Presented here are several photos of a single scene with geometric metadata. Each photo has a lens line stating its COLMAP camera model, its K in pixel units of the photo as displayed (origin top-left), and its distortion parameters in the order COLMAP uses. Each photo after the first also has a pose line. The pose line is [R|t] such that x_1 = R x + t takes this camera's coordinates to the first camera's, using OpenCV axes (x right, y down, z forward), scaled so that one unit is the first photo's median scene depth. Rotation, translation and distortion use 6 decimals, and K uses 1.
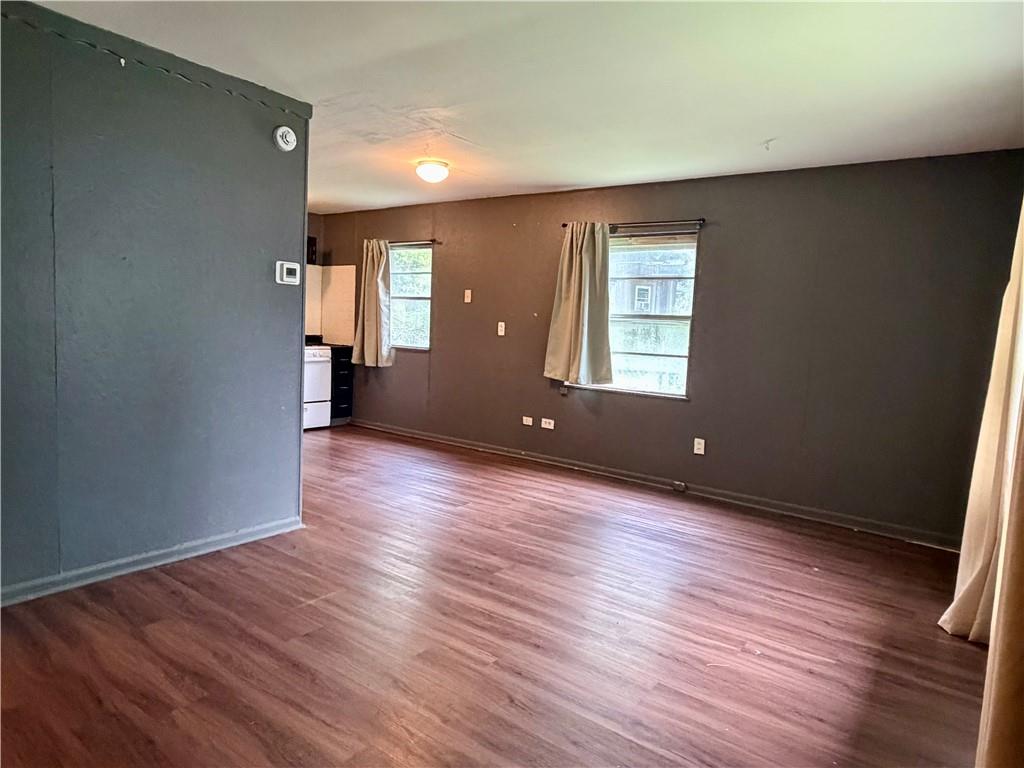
lens RADIAL K [[637.6, 0, 512.0], [0, 637.6, 384.0], [0, 0, 1]] dist [0.001953, 0.000242]
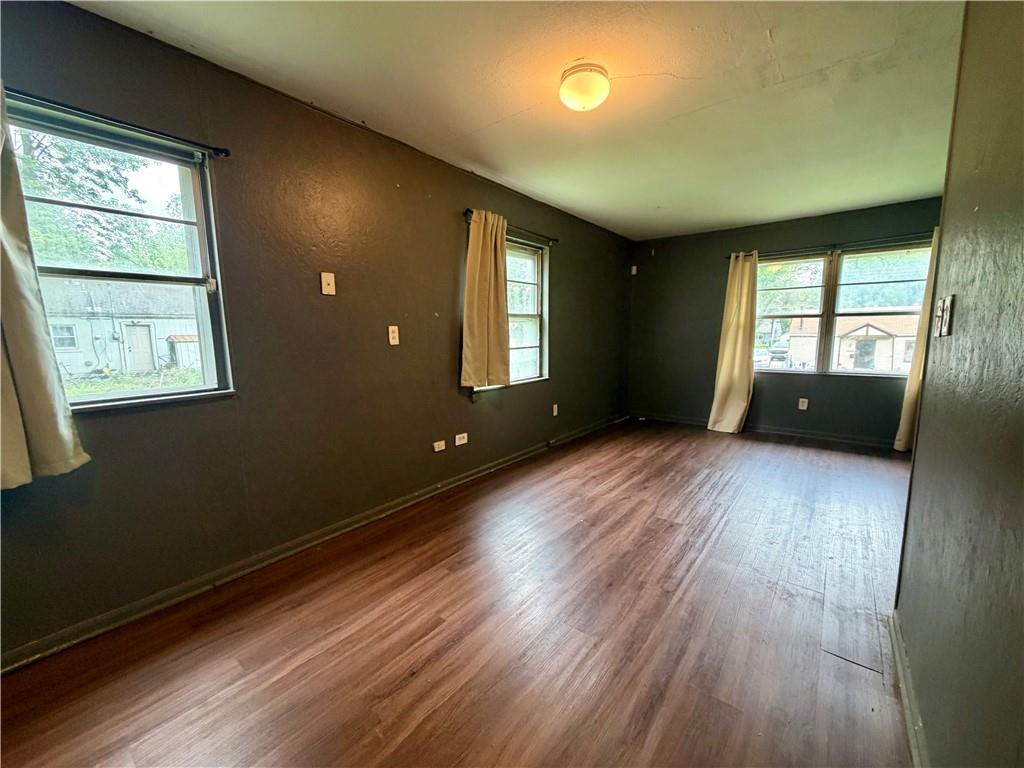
lens RADIAL K [[409.2, 0, 512.1], [0, 409.2, 382.2], [0, 0, 1]] dist [0.001207, 0.000237]
pose [[0.034655, -0.170978, 0.984665, -0.621360], [0.112933, 0.979616, 0.166126, -0.129070], [-0.992998, 0.105444, 0.053257, 1.144810]]
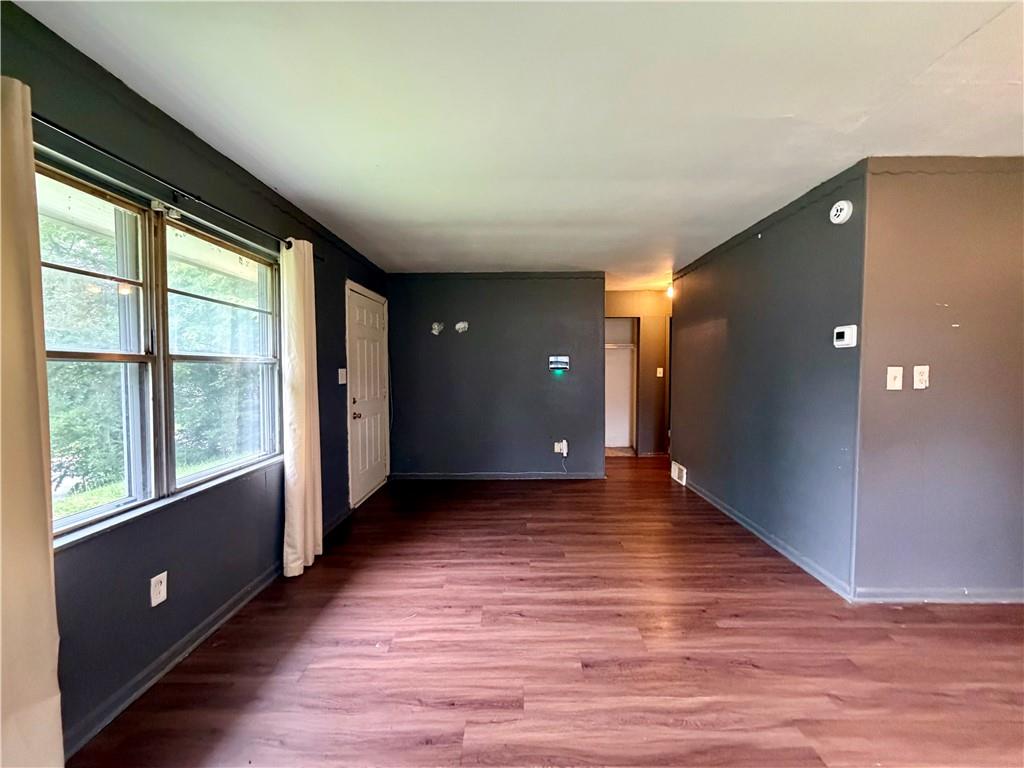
lens RADIAL K [[409.2, 0, 512.1], [0, 409.2, 382.2], [0, 0, 1]] dist [0.001207, 0.000237]
pose [[-0.809394, -0.027636, -0.586615, 0.367709], [-0.096458, 0.991582, 0.086376, -0.084084], [0.579290, 0.126496, -0.805247, 0.968664]]
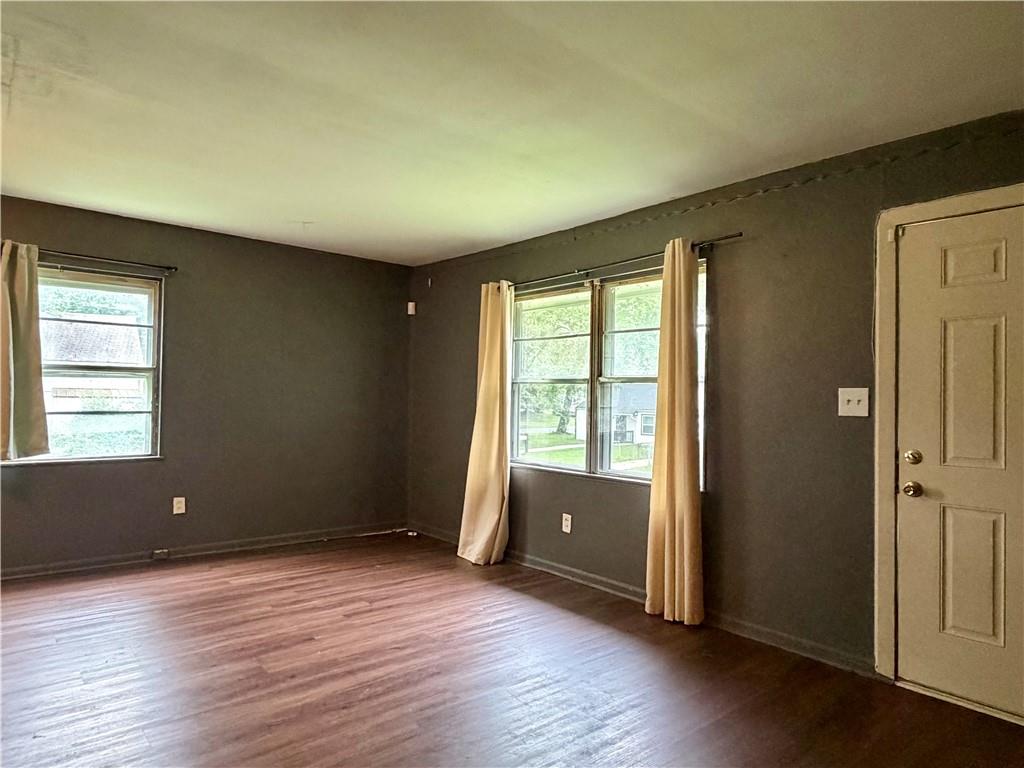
lens RADIAL K [[637.6, 0, 512.0], [0, 637.6, 384.0], [0, 0, 1]] dist [0.001953, 0.000242]
pose [[0.229646, -0.025043, 0.972952, -0.560555], [0.087115, 0.996185, 0.005079, -0.047636], [-0.969368, 0.083592, 0.230952, 0.321975]]
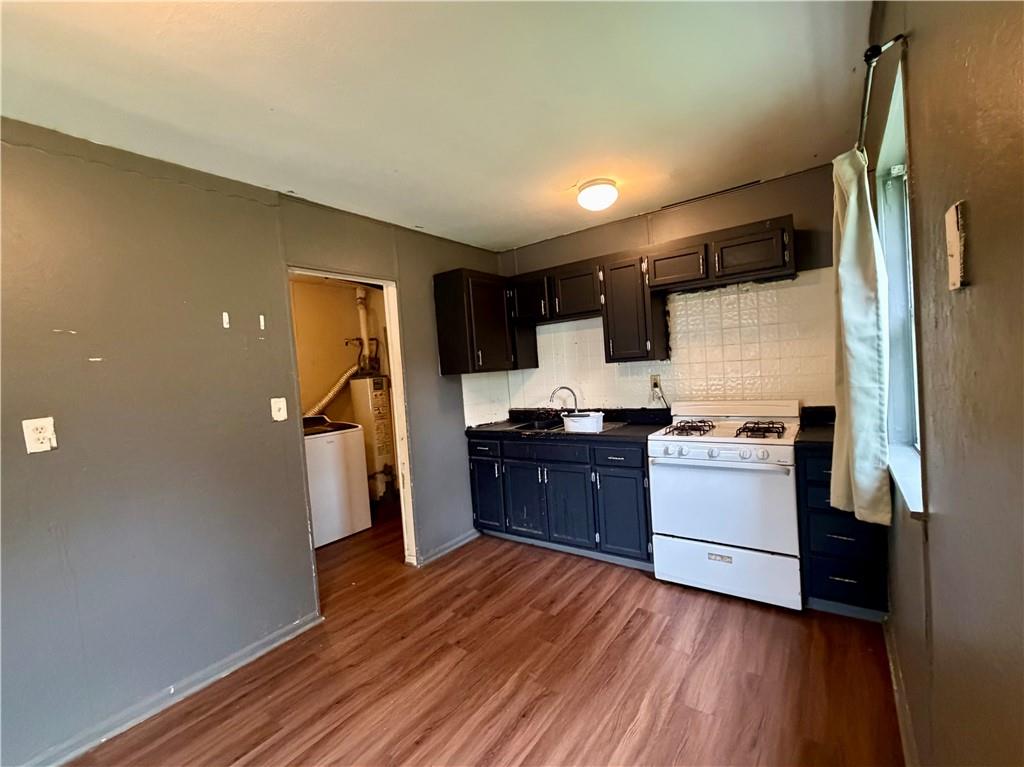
lens RADIAL K [[437.4, 0, 512.0], [0, 437.4, 383.5], [0, 0, 1]] dist [-0.000526, 0.000031]
pose [[0.006683, -0.013442, -0.999887, 0.045464], [-0.022799, 0.999648, -0.013591, -0.141890], [0.999718, 0.022887, 0.006375, 1.244897]]
